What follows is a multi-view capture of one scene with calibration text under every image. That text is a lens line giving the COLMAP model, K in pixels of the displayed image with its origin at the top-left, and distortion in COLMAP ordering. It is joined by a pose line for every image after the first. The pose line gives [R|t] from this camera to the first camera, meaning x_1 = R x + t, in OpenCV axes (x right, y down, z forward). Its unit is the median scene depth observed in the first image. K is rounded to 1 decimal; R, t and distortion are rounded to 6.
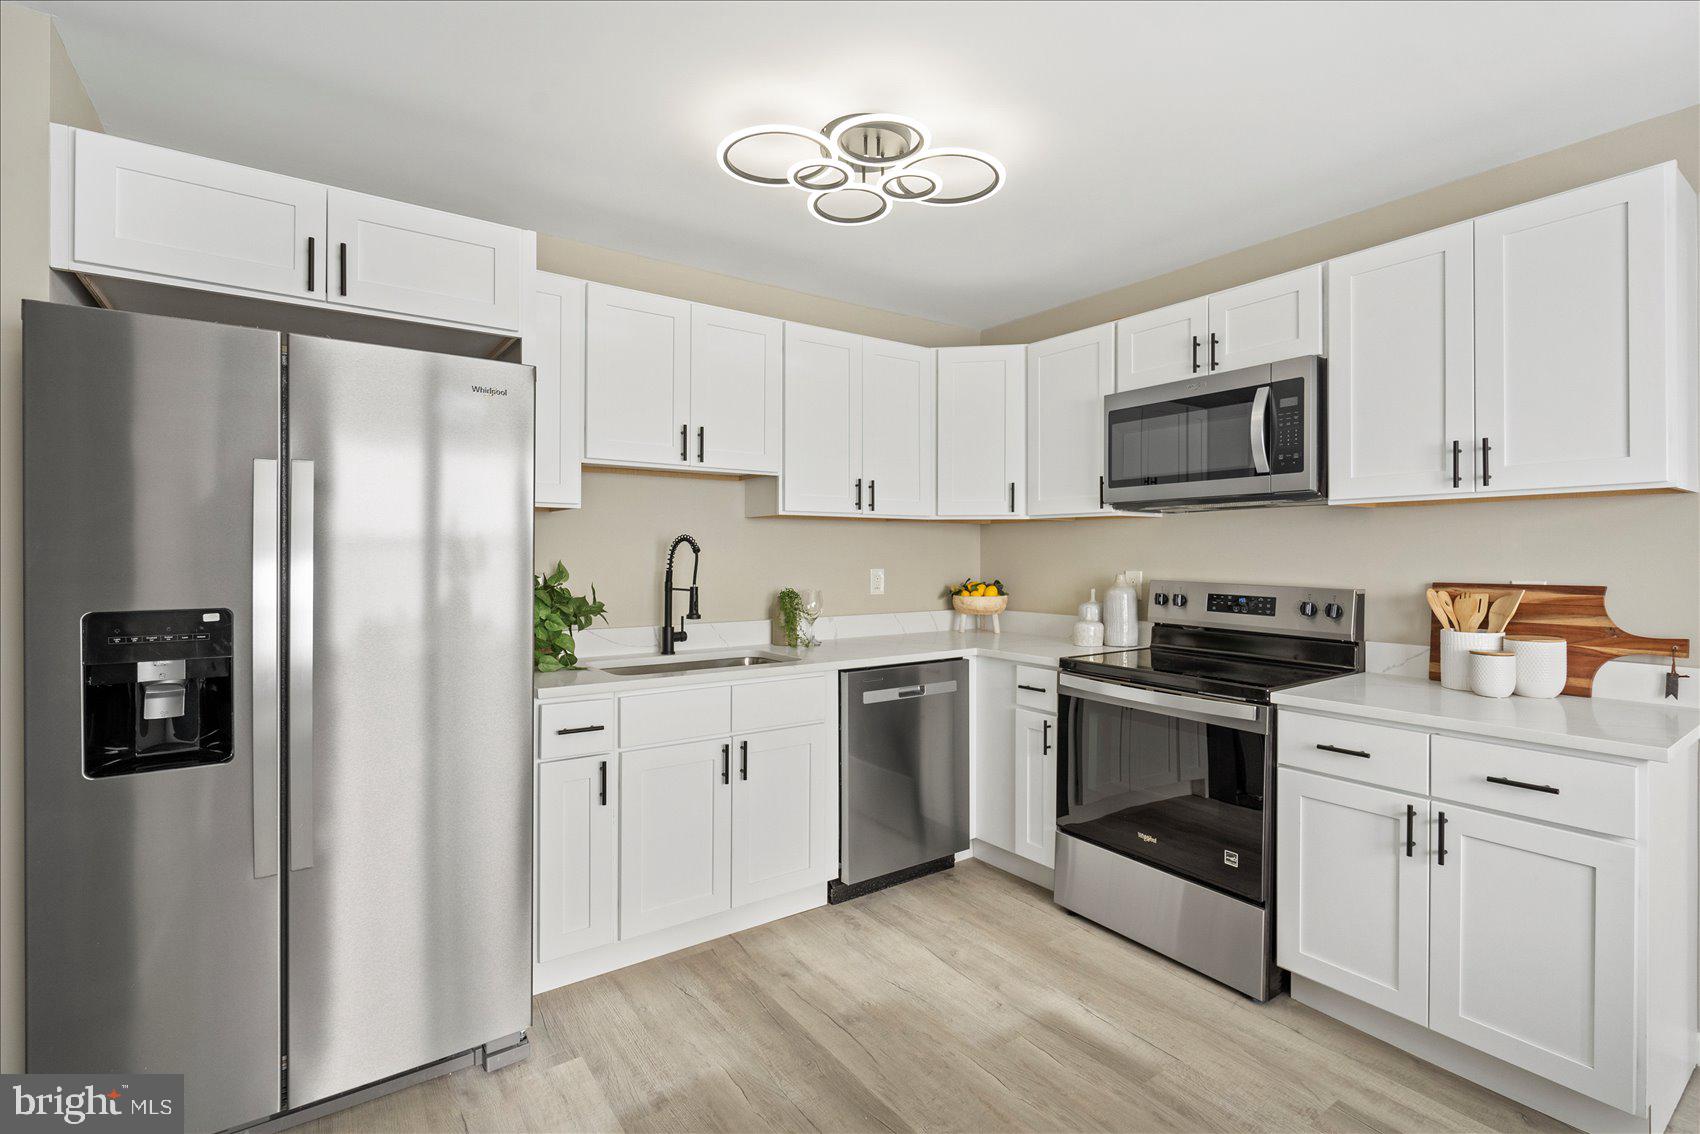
lens RADIAL K [[787.3, 0, 850.4], [0, 787.3, 555.6], [0, 0, 1]] dist [-0.003853, 0.000441]
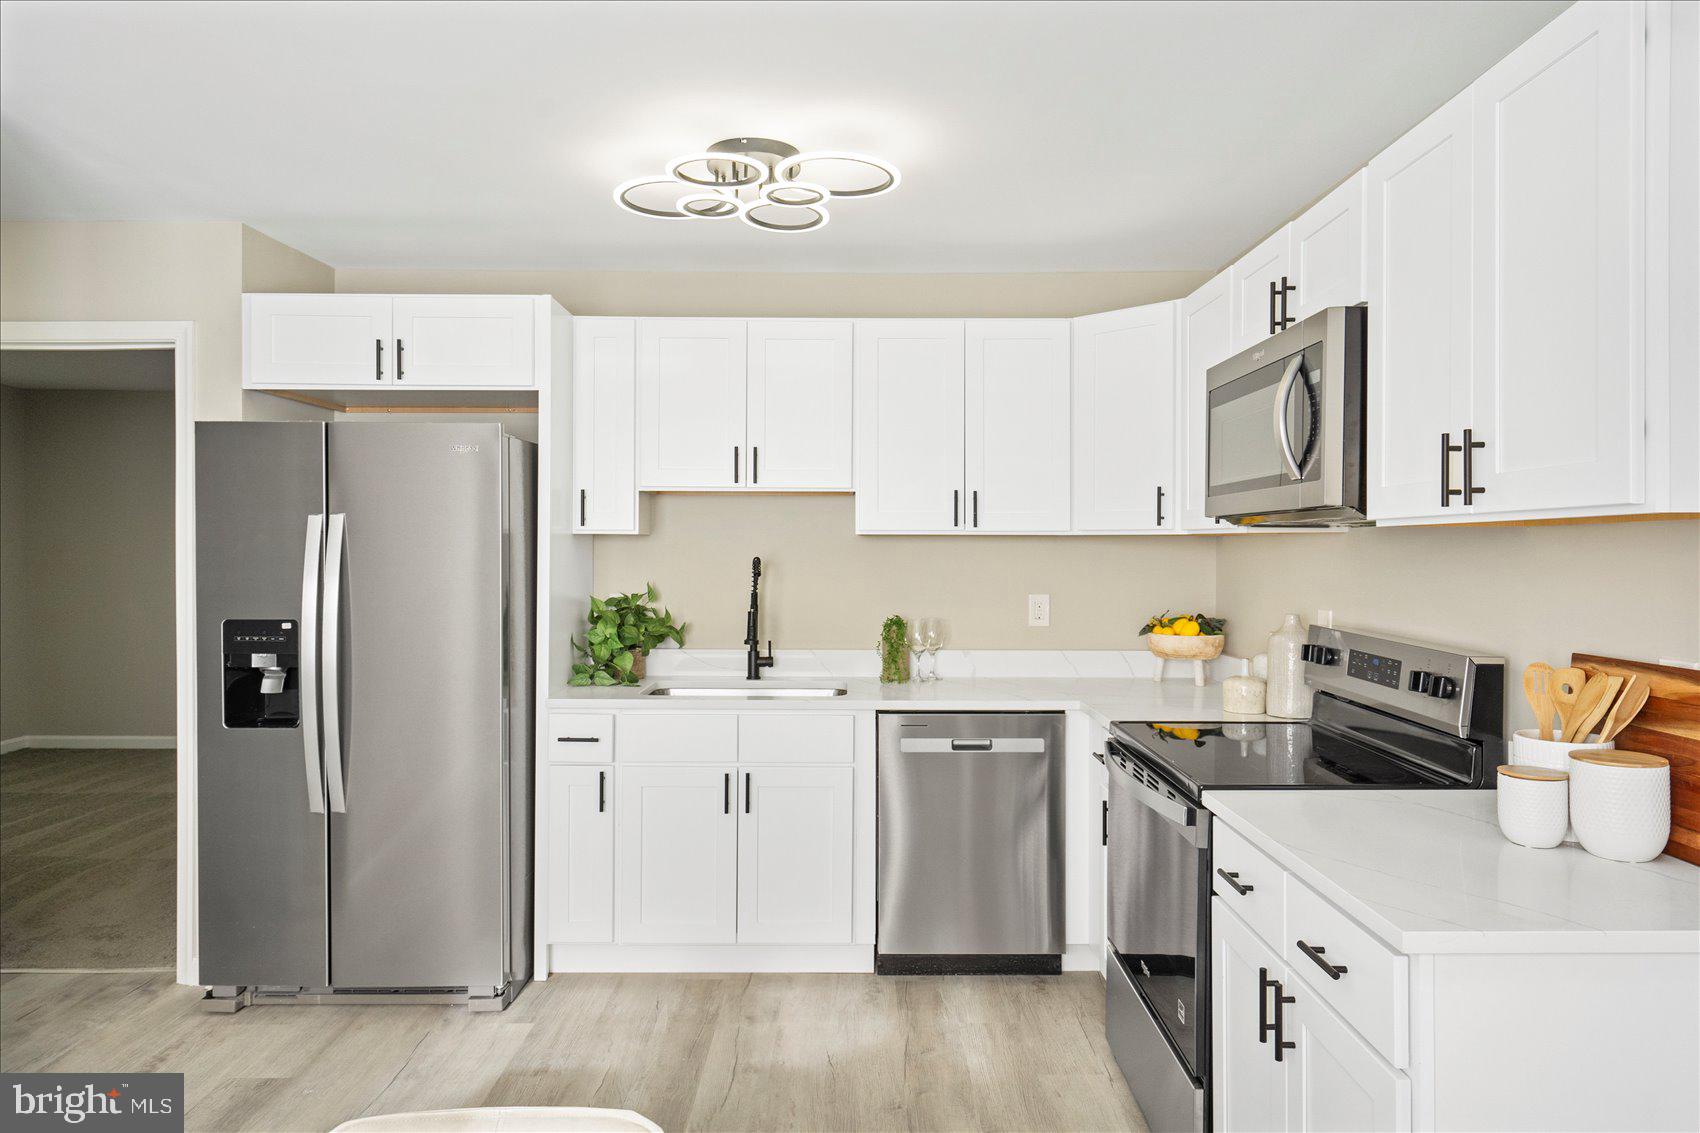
lens RADIAL K [[1038.4, 0, 849.0], [0, 1038.4, 549.1], [0, 0, 1]] dist [-0.000839, 0.000039]
pose [[0.817444, 0.002368, -0.576003, 0.667874], [-0.003715, 0.999992, -0.001161, -0.037693], [0.575996, 0.003089, 0.817447, 0.022673]]
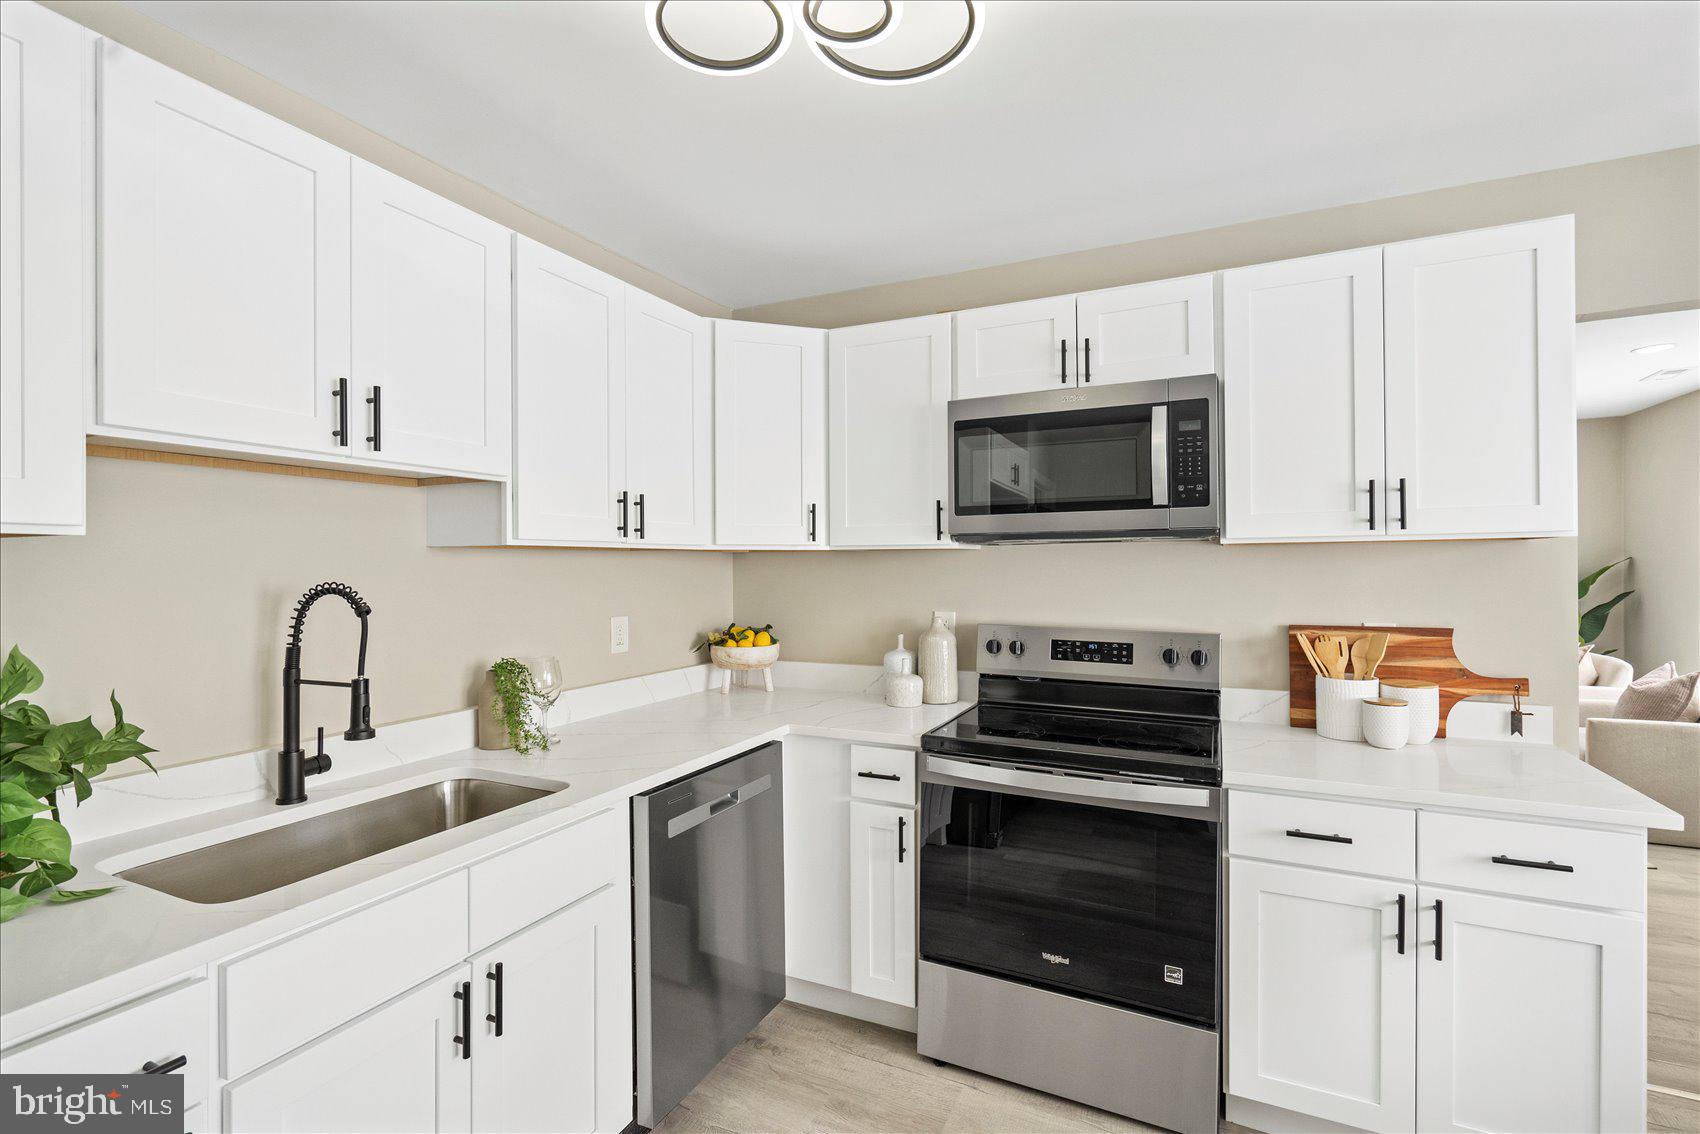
lens RADIAL K [[772.4, 0, 850.0], [0, 772.4, 567.0], [0, 0, 1]] dist [-0.012388, 0.007216]
pose [[0.874252, -0.007293, 0.485418, -0.168273], [0.008001, 0.999968, 0.000612, -0.037196], [-0.485407, 0.003349, 0.874282, 0.389865]]
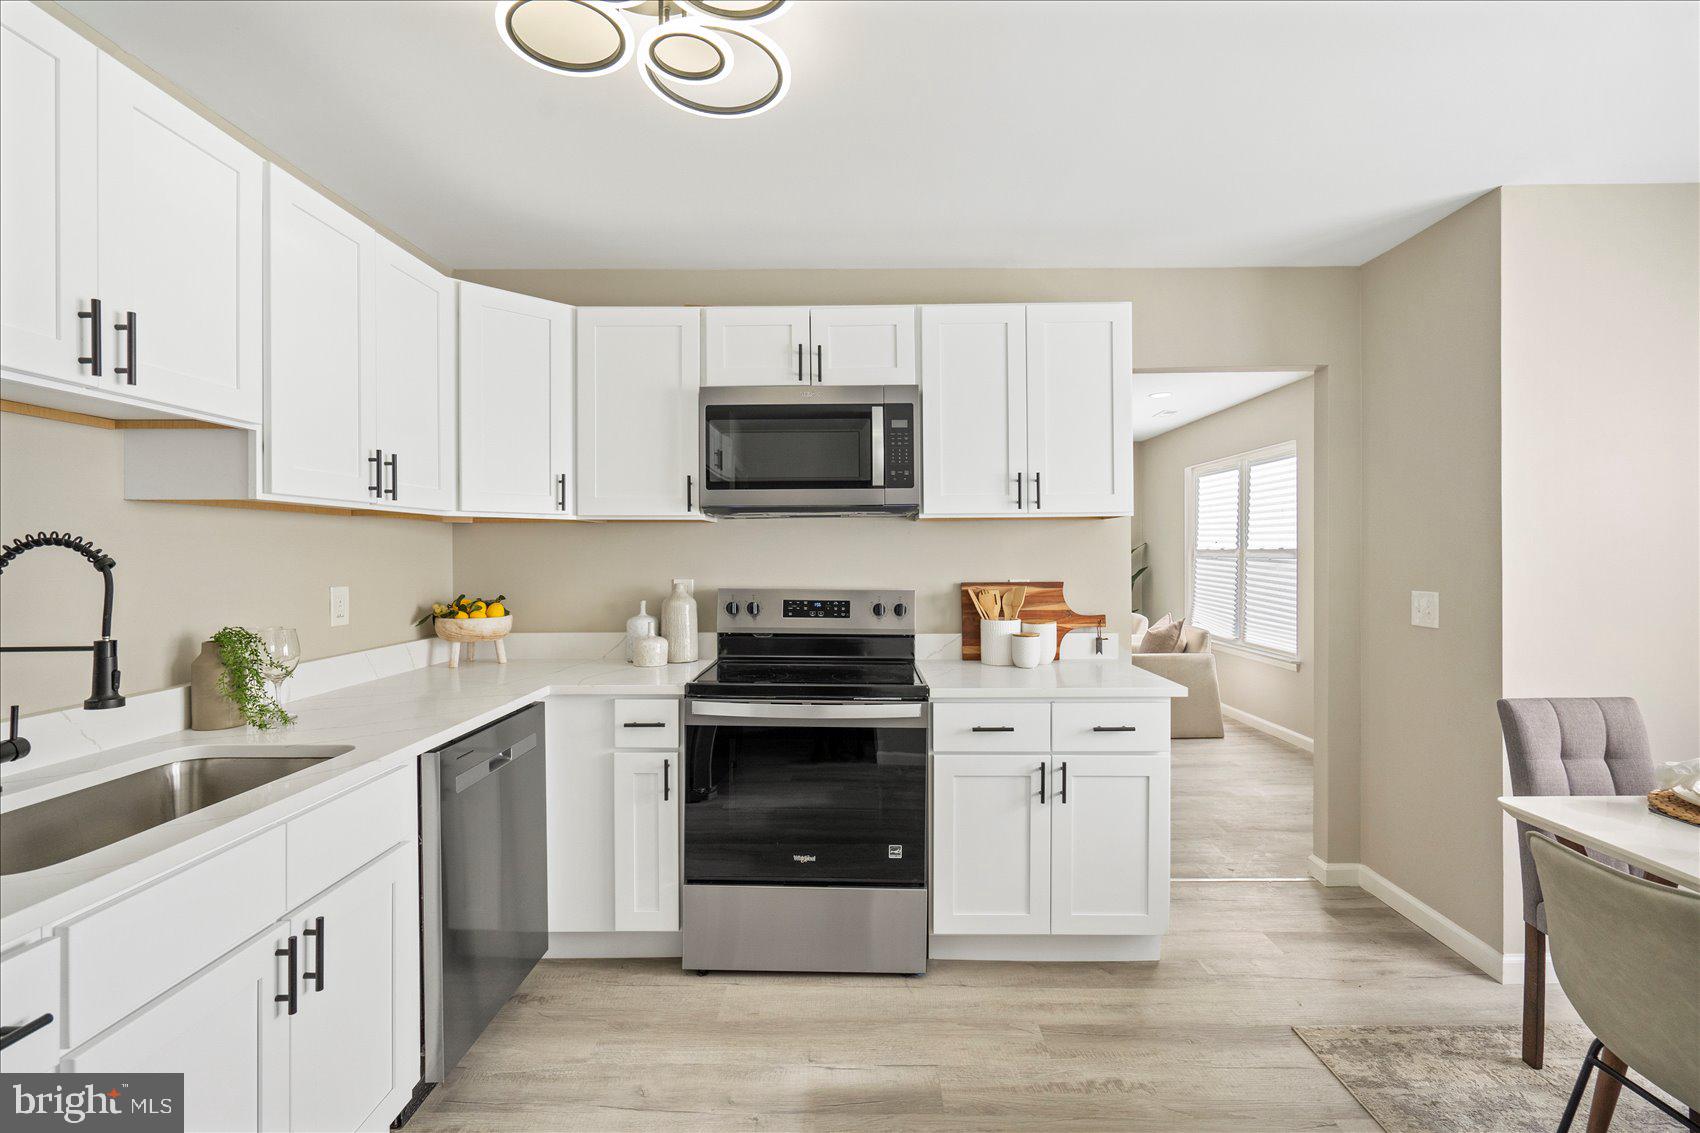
lens RADIAL K [[775.4, 0, 850.3], [0, 775.4, 557.3], [0, 0, 1]] dist [-0.005420, 0.000334]
pose [[0.585783, -0.006957, 0.810438, -0.329204], [0.006207, 0.999972, 0.004098, -0.010976], [-0.810444, 0.002630, 0.585810, 0.373337]]
